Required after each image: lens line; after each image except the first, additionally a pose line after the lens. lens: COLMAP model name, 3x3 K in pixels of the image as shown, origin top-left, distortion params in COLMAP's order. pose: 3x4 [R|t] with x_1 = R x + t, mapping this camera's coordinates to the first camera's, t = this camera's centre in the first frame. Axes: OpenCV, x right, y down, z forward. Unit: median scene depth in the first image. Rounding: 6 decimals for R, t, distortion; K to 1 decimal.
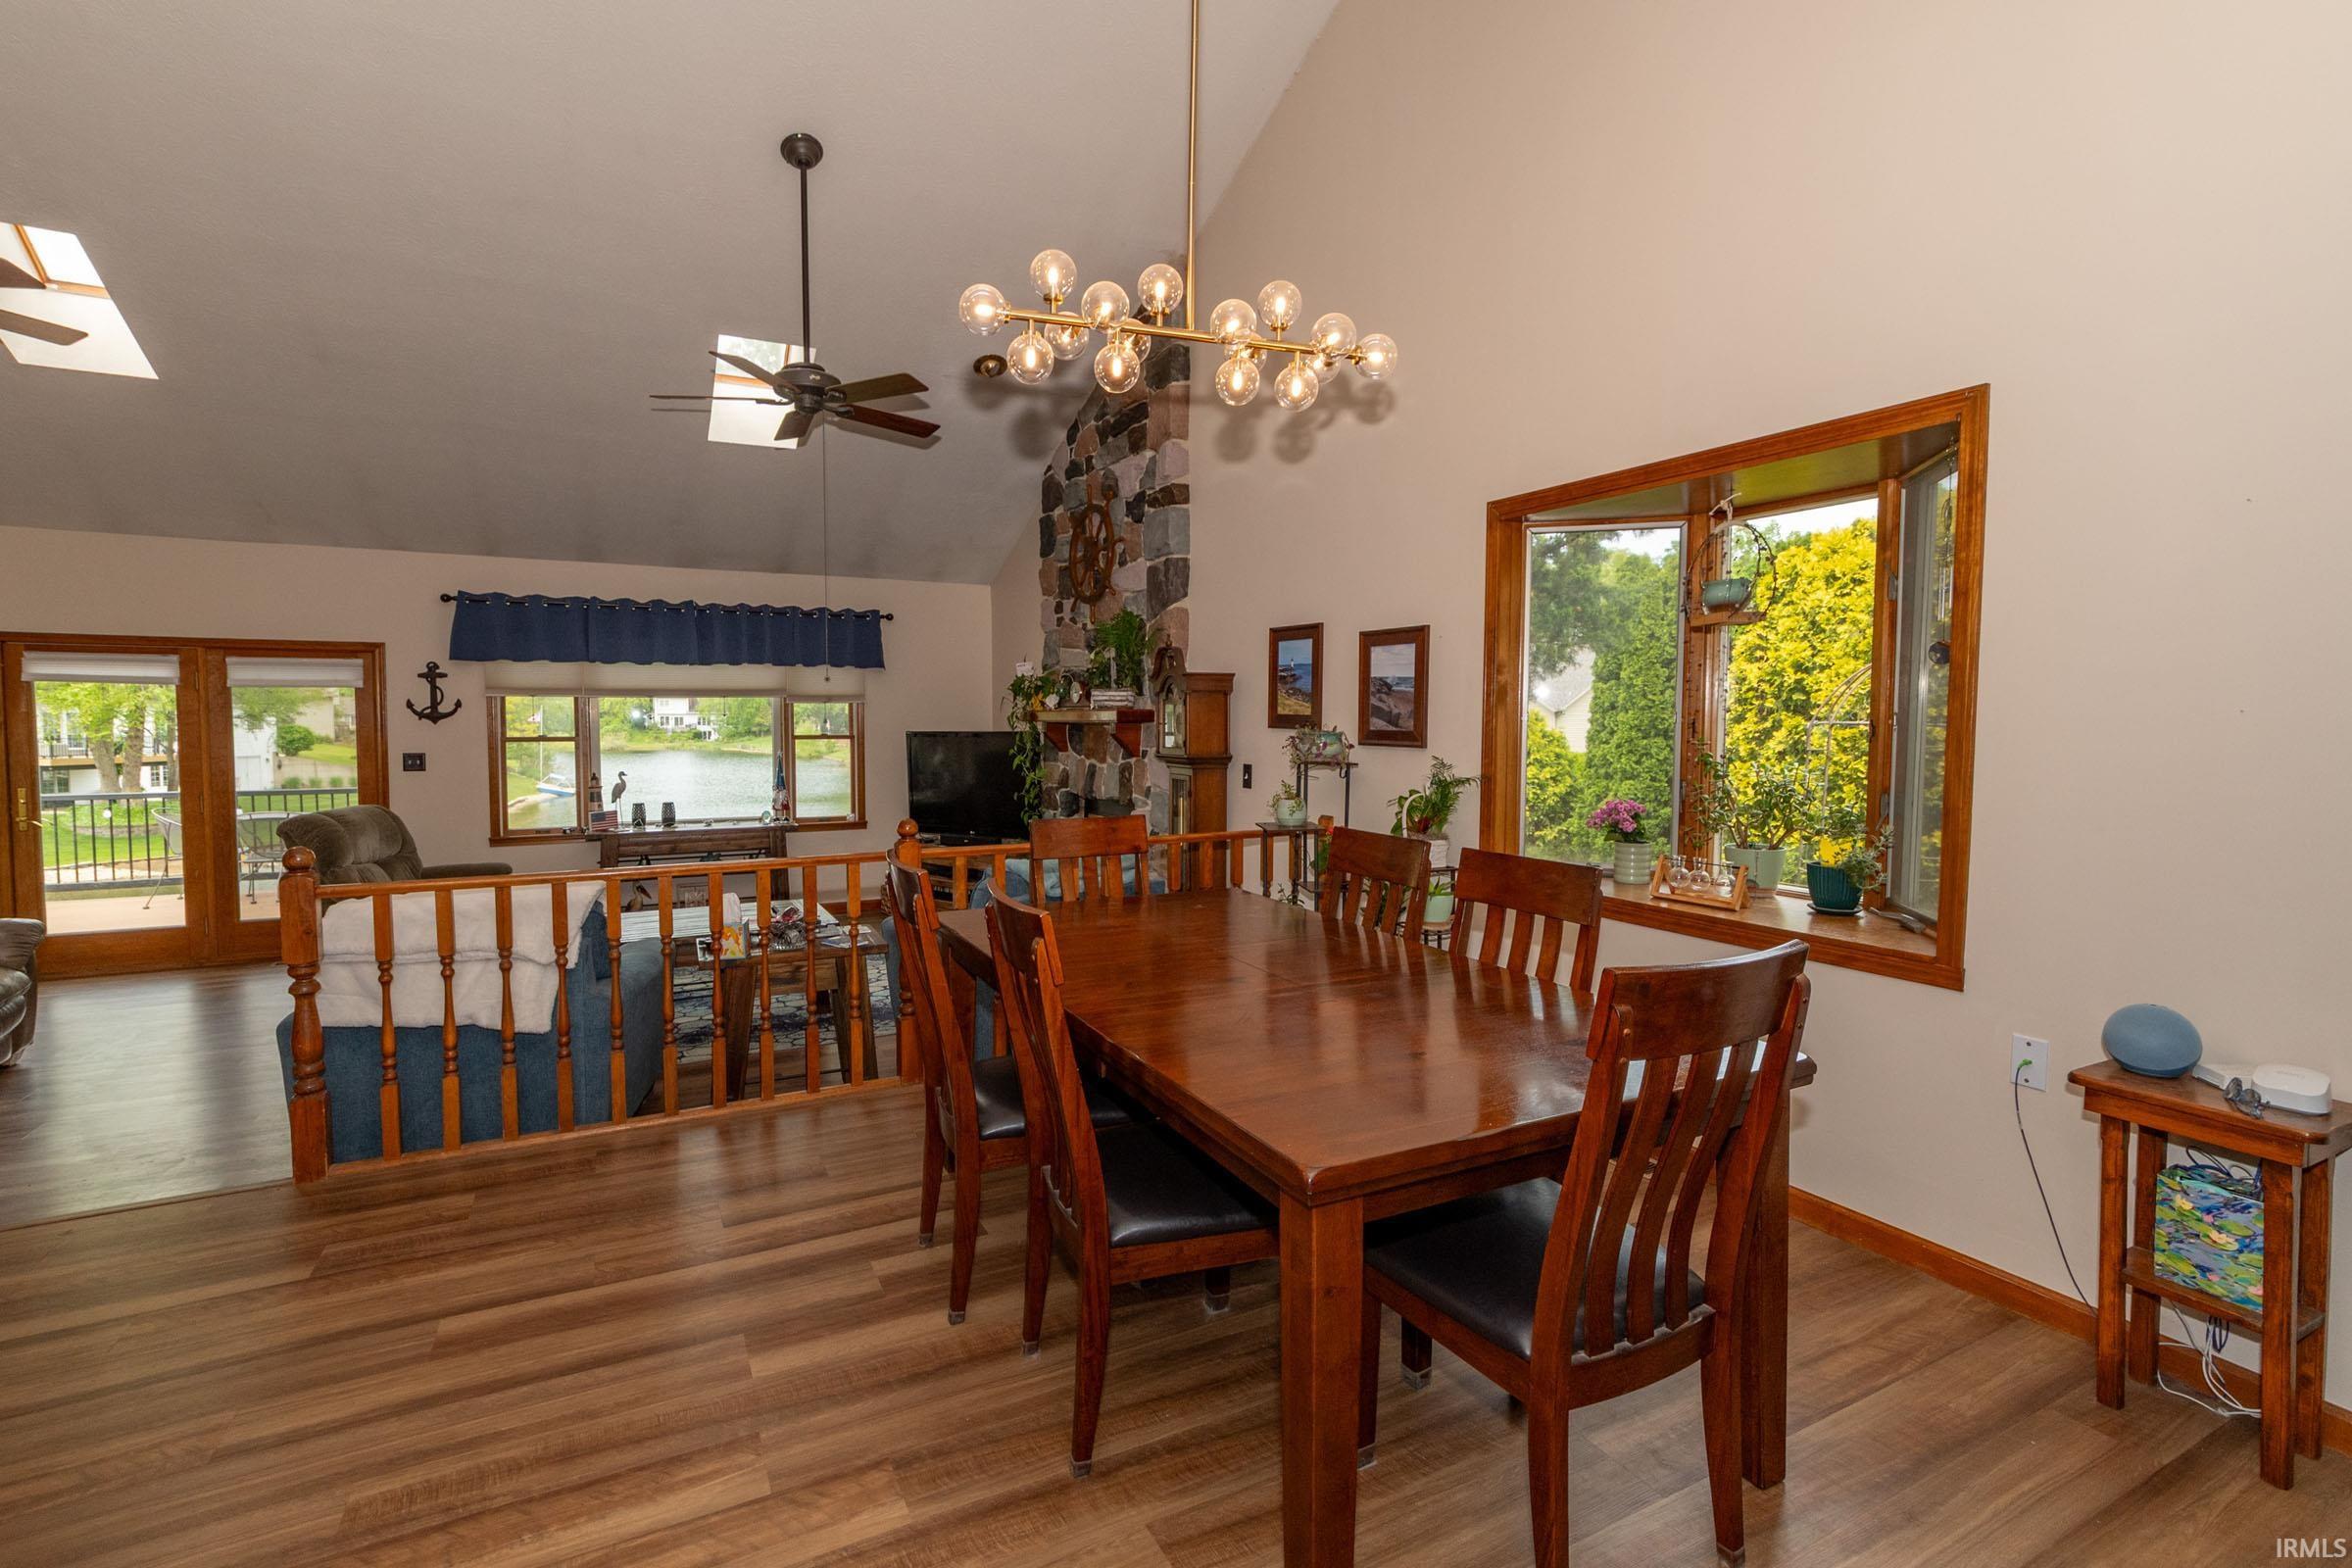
lens RADIAL K [[1054.4, 0, 1164.2], [0, 1054.4, 768.1], [0, 0, 1]] dist [-0.000408, -0.000984]
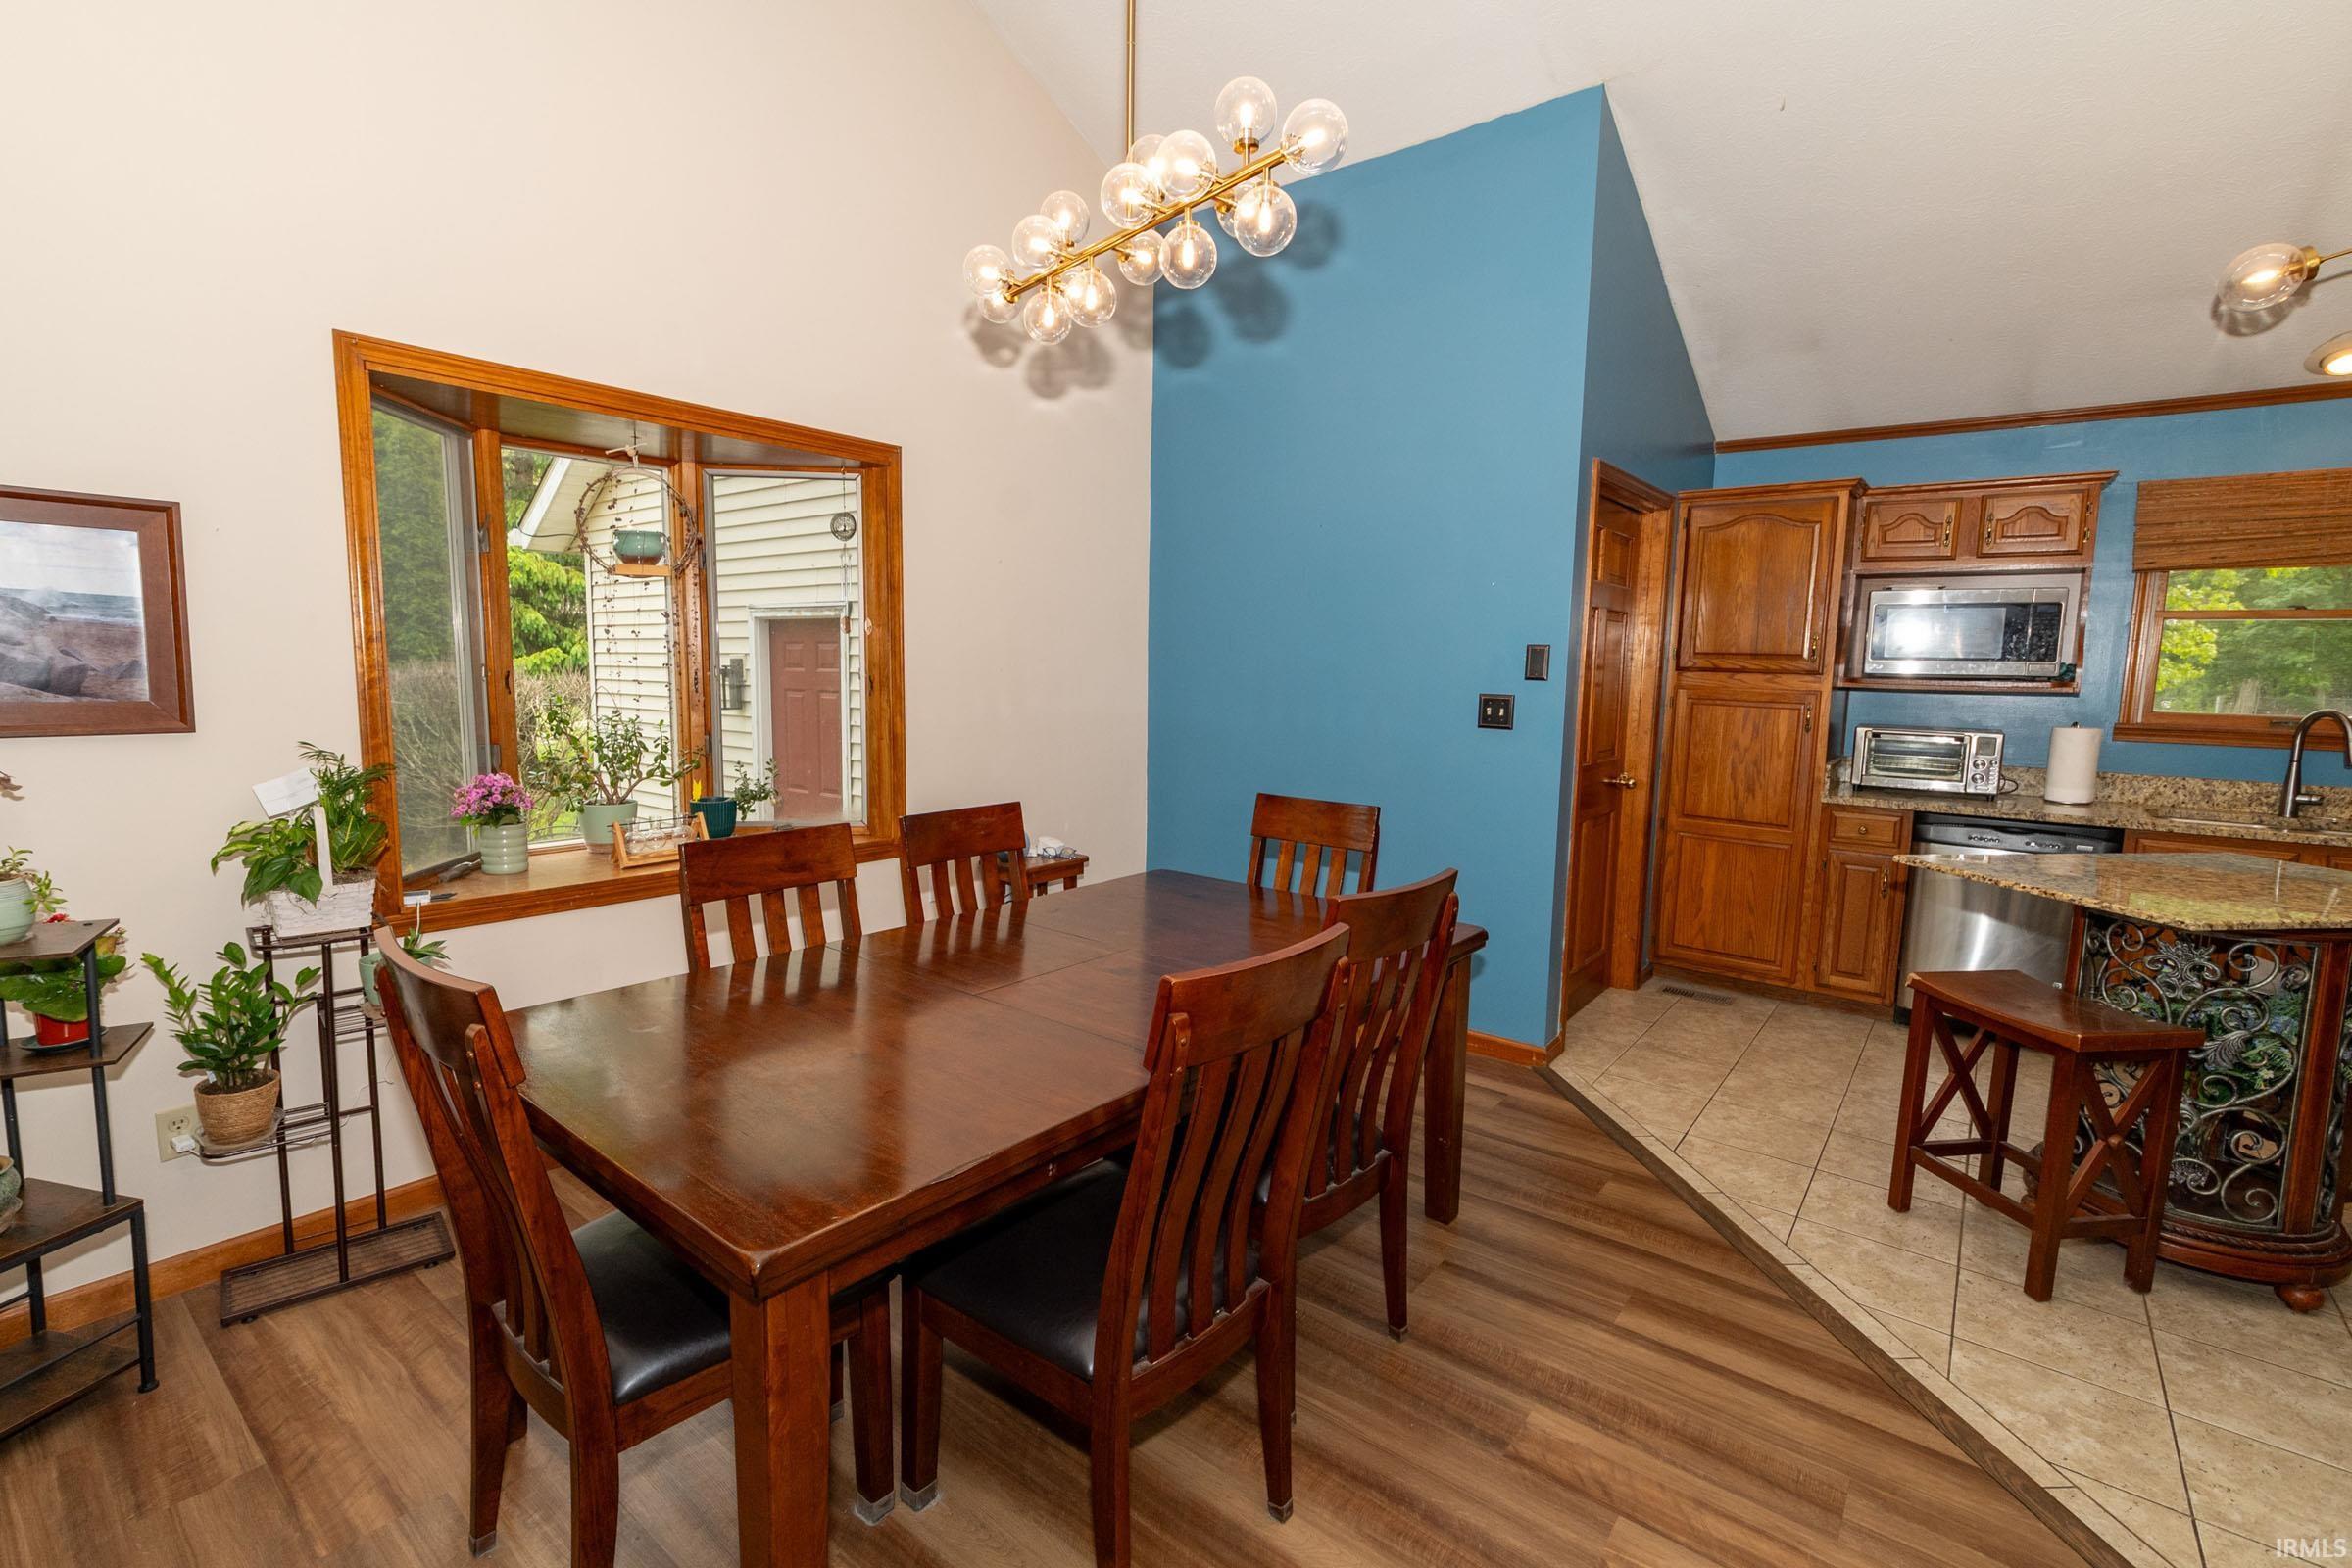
lens RADIAL K [[1054.4, 0, 1158.9], [0, 1054.4, 772.1], [0, 0, 1]] dist [-0.000408, -0.000984]
pose [[-0.400096, -0.108614, 0.910014, -0.288909], [0.027154, 0.991112, 0.130232, -0.035698], [-0.916071, 0.076815, -0.393591, 0.487986]]
